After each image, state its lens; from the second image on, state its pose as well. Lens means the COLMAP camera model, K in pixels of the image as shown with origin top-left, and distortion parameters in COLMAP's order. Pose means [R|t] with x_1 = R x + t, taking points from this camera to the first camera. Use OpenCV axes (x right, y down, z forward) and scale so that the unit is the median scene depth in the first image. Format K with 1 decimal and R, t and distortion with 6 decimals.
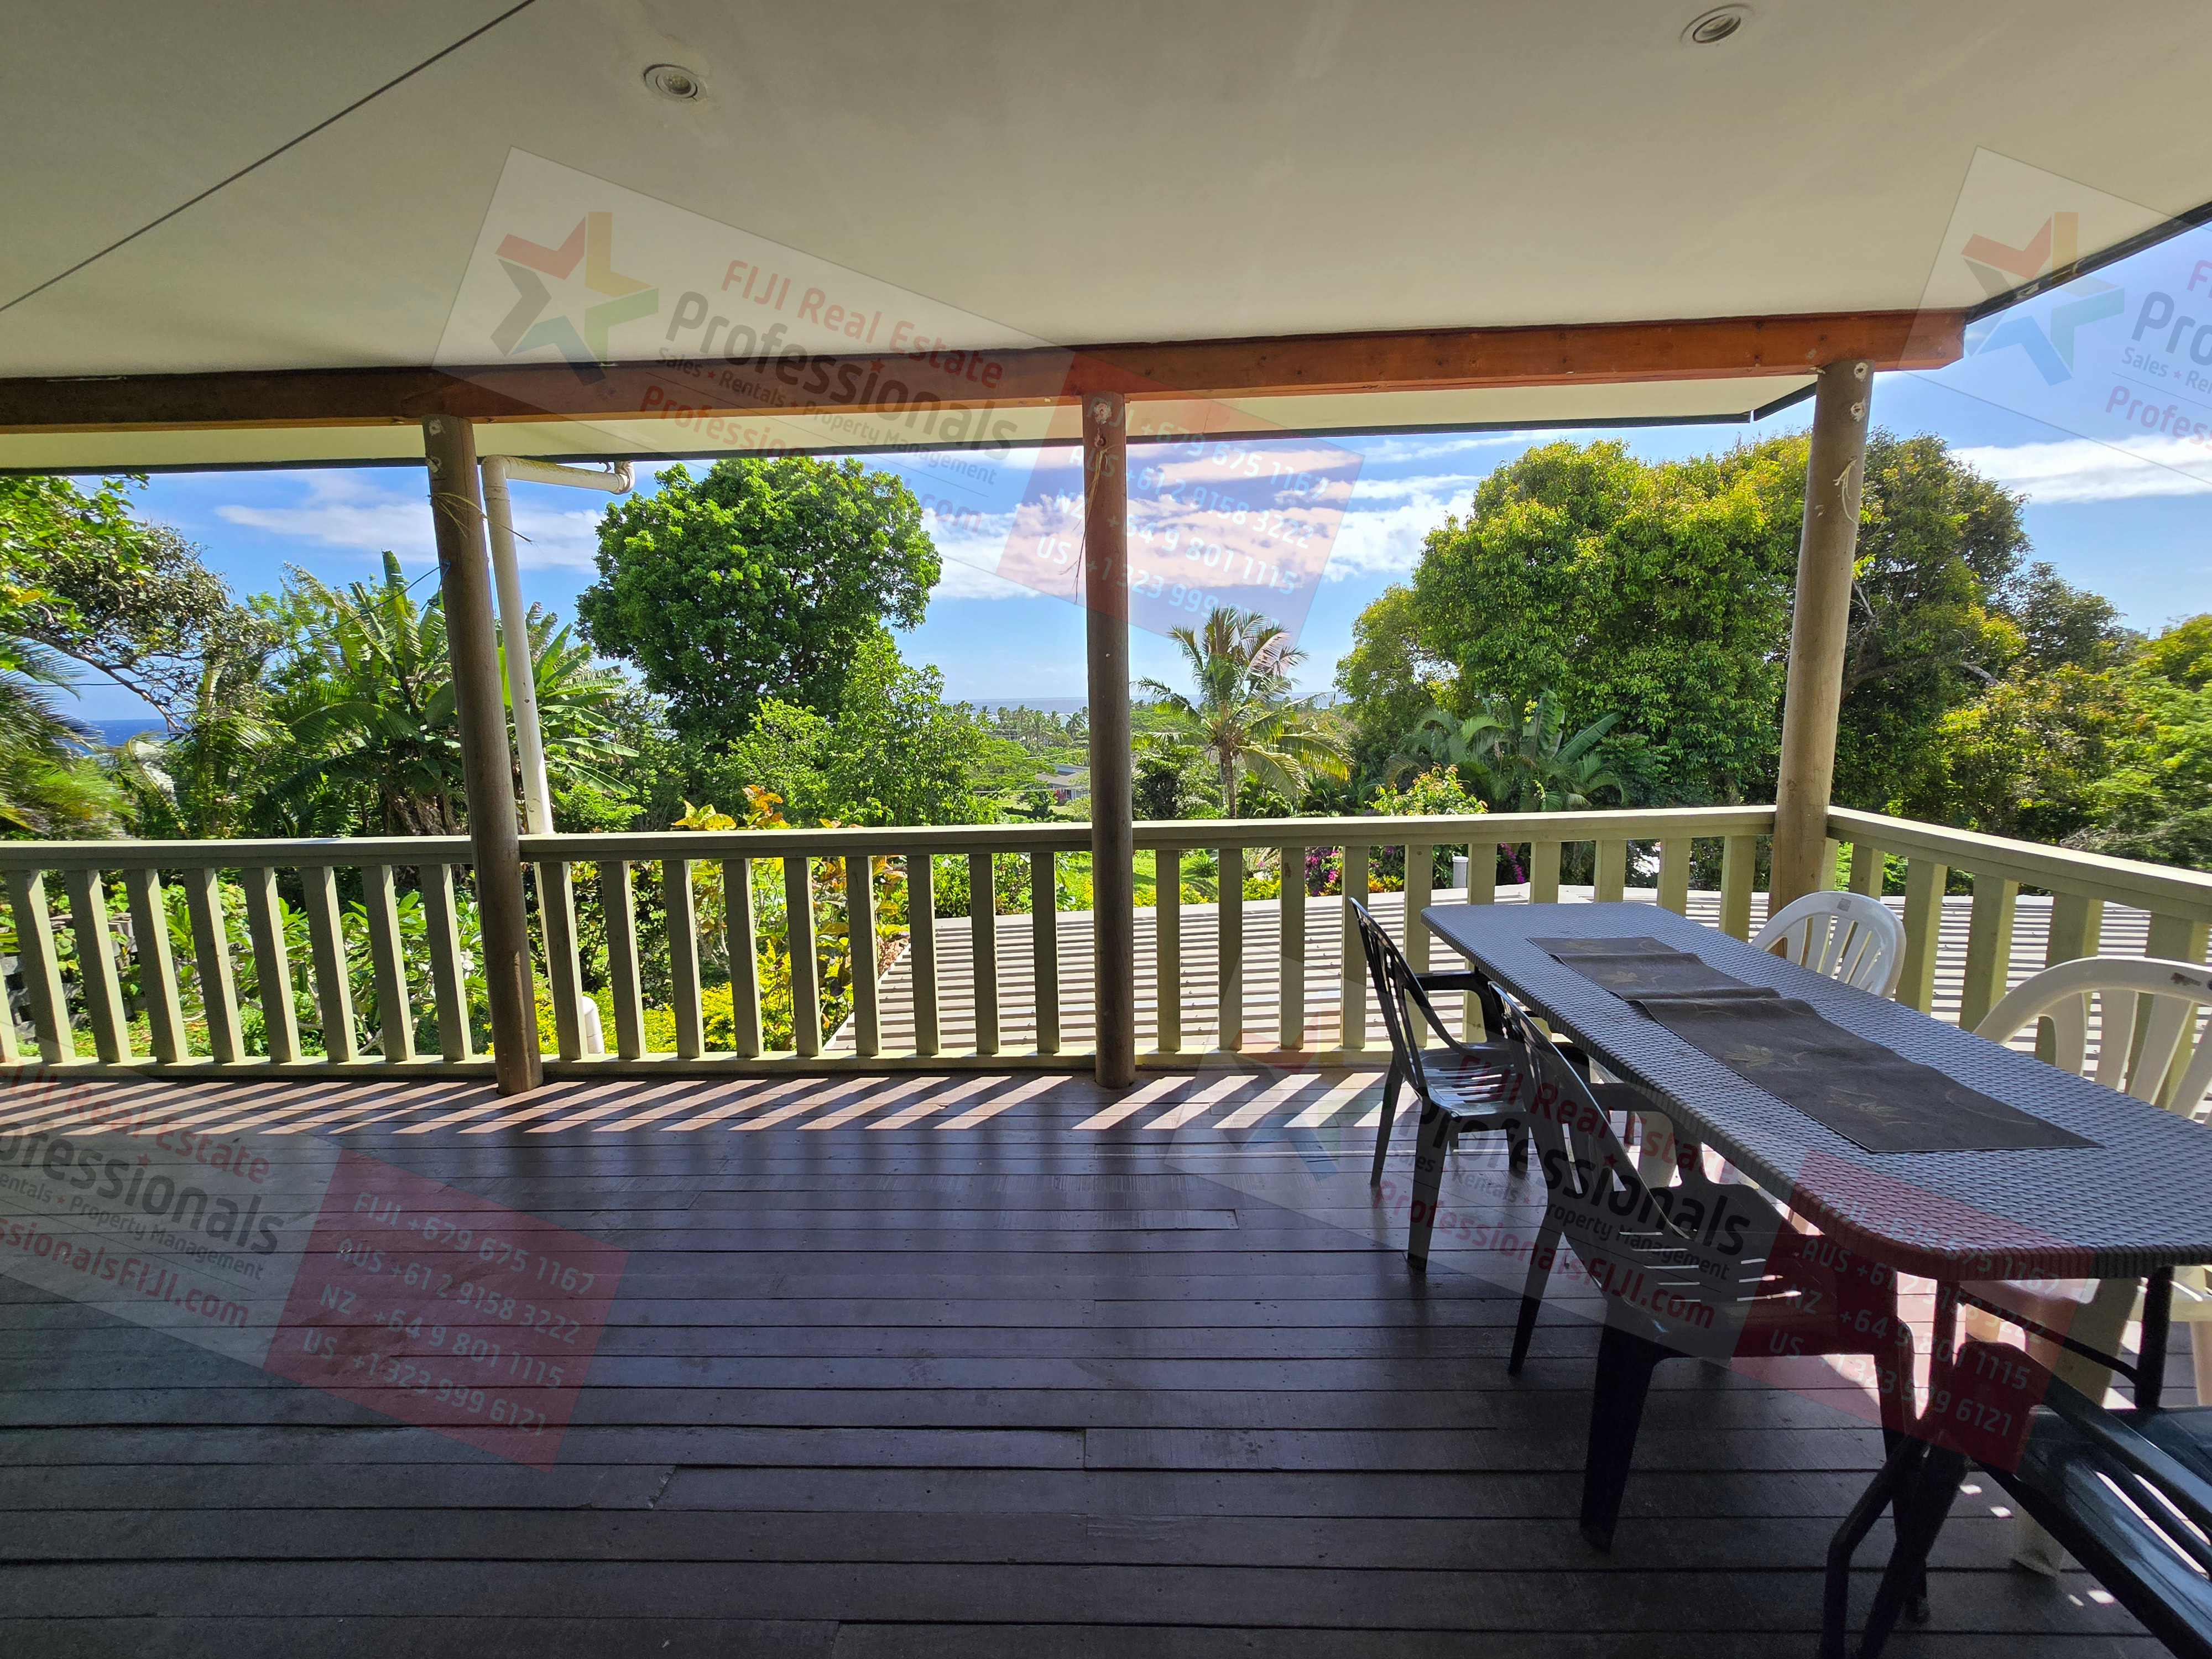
lens RADIAL K [[897.1, 0, 1096.7], [0, 897.1, 831.3], [0, 0, 1]] dist [-0.009317, 0.001955]
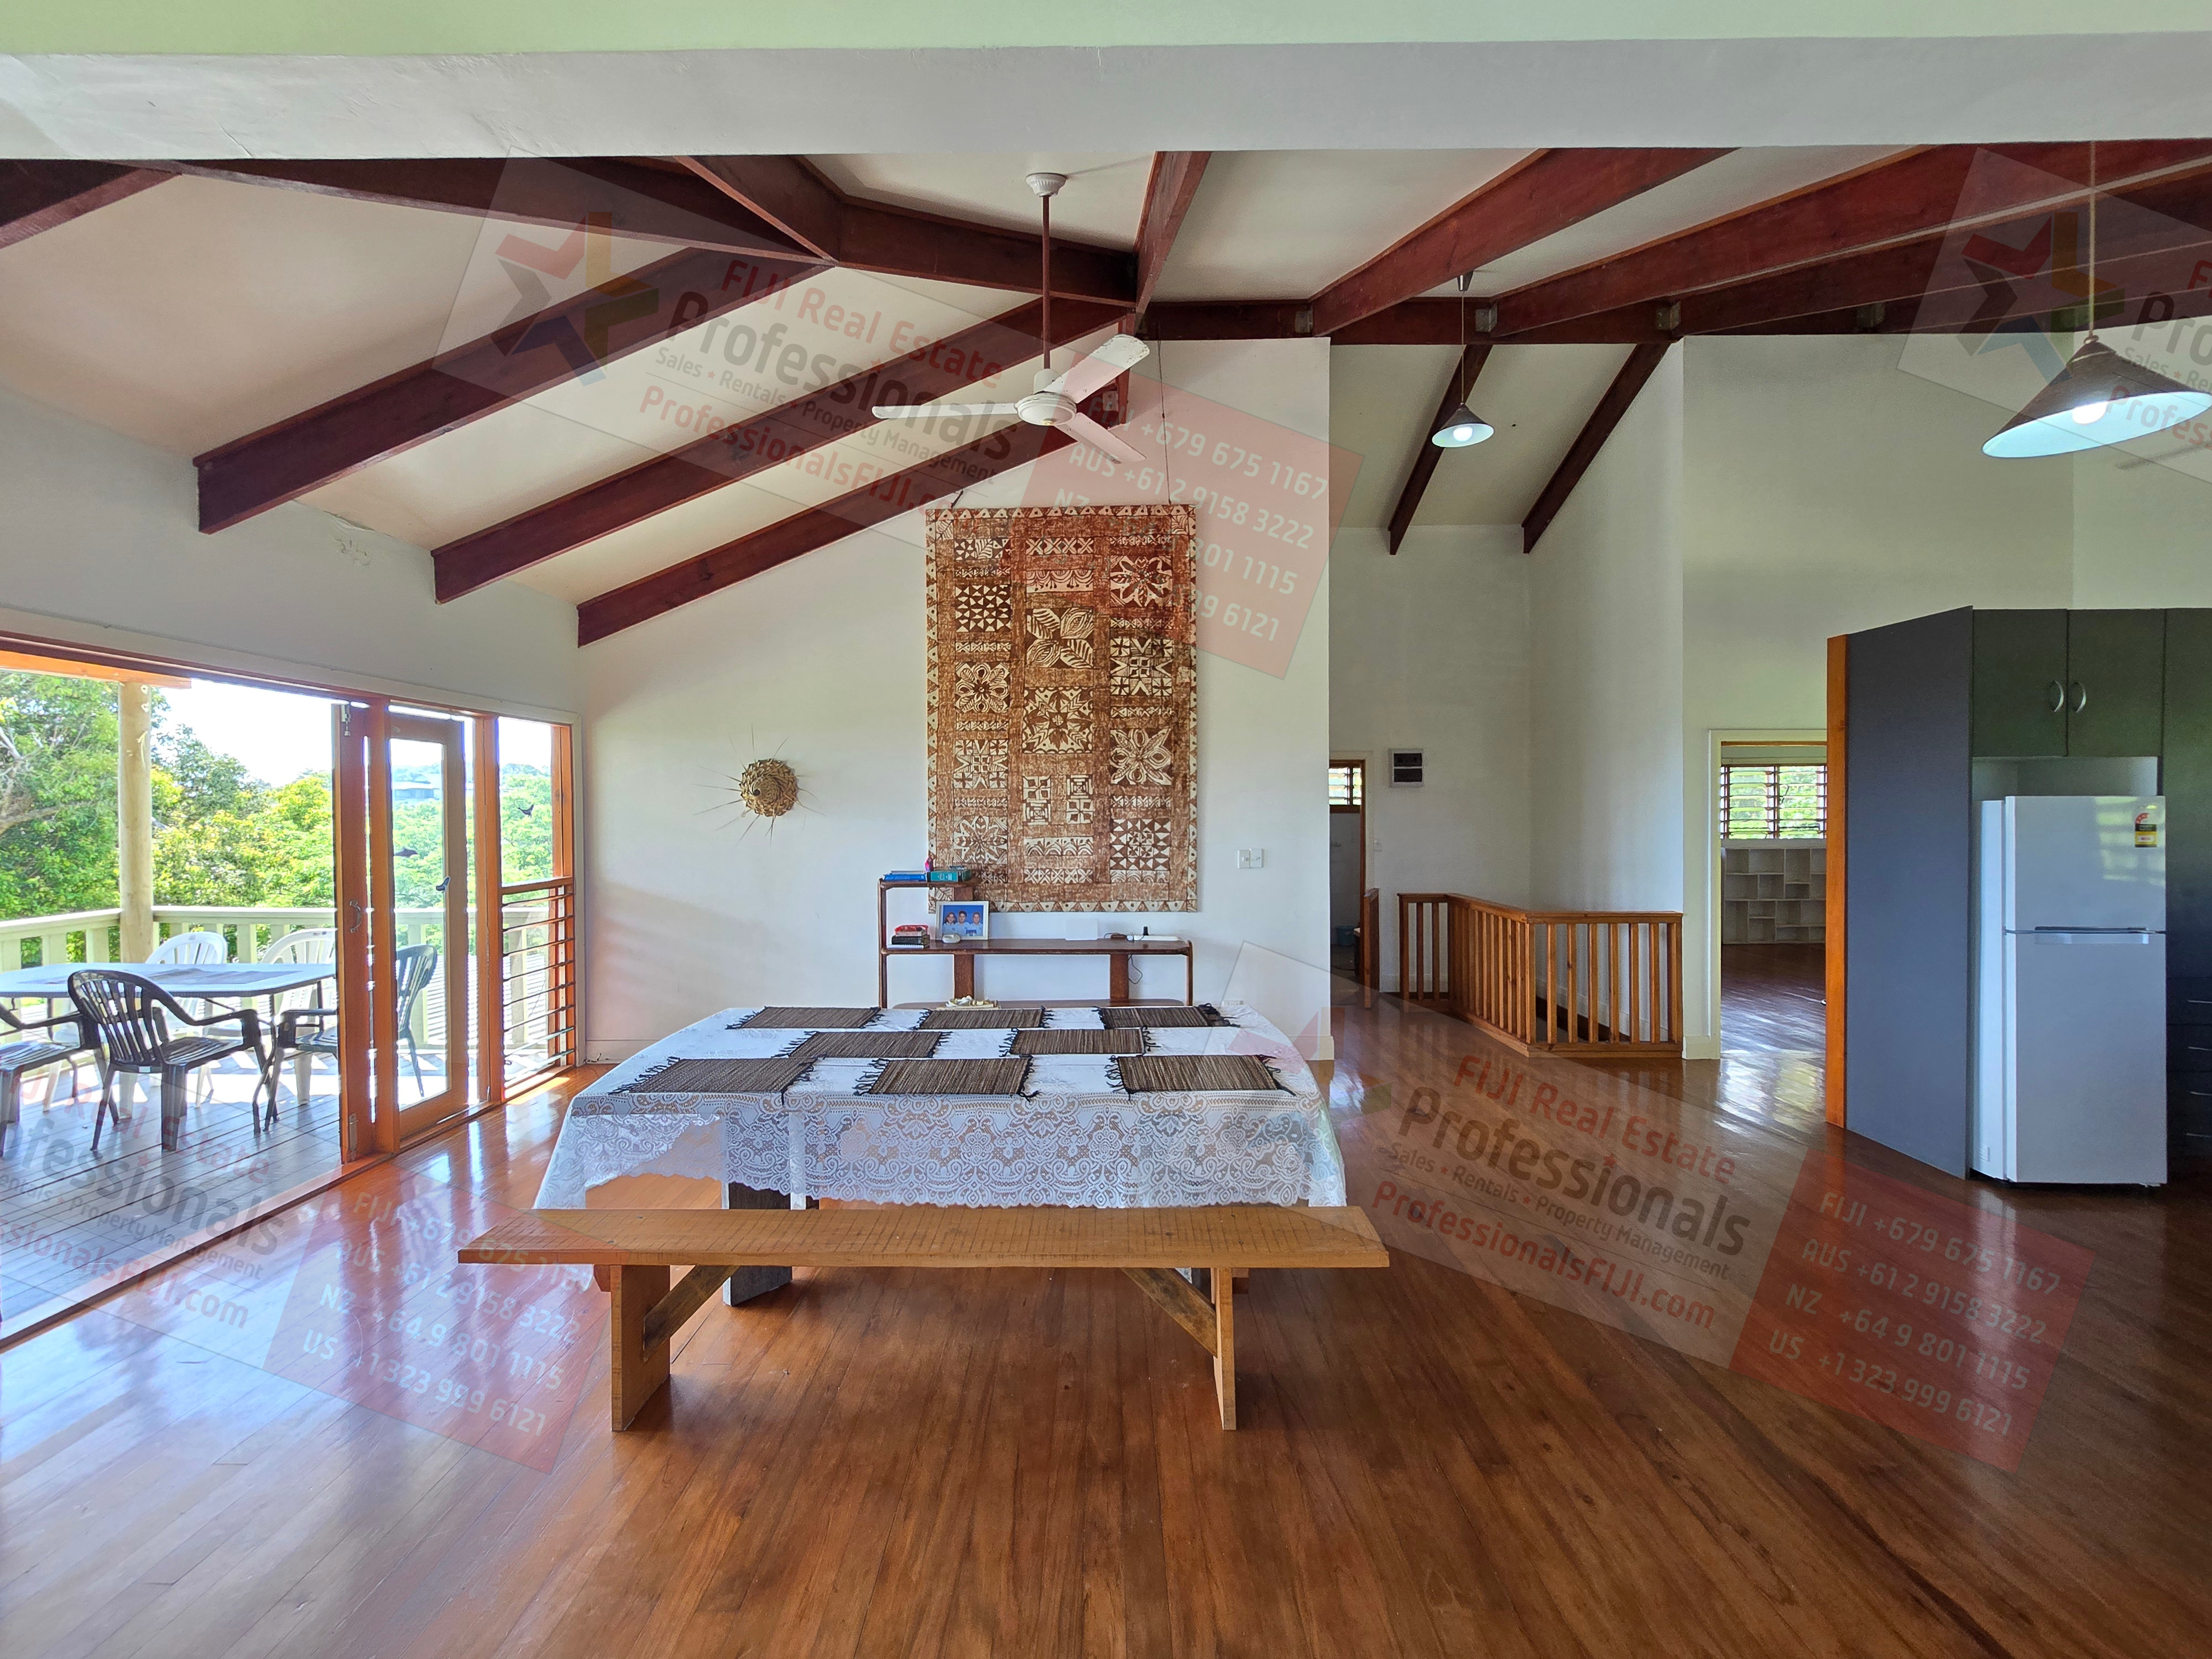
lens RADIAL K [[897.1, 0, 1099.9], [0, 897.1, 823.8], [0, 0, 1]] dist [-0.009317, 0.001955]
pose [[-0.036195, 0.008754, 0.999306, -0.173860], [0.153895, 0.988082, -0.003081, 0.017373], [-0.987424, 0.153677, -0.037111, -0.143857]]
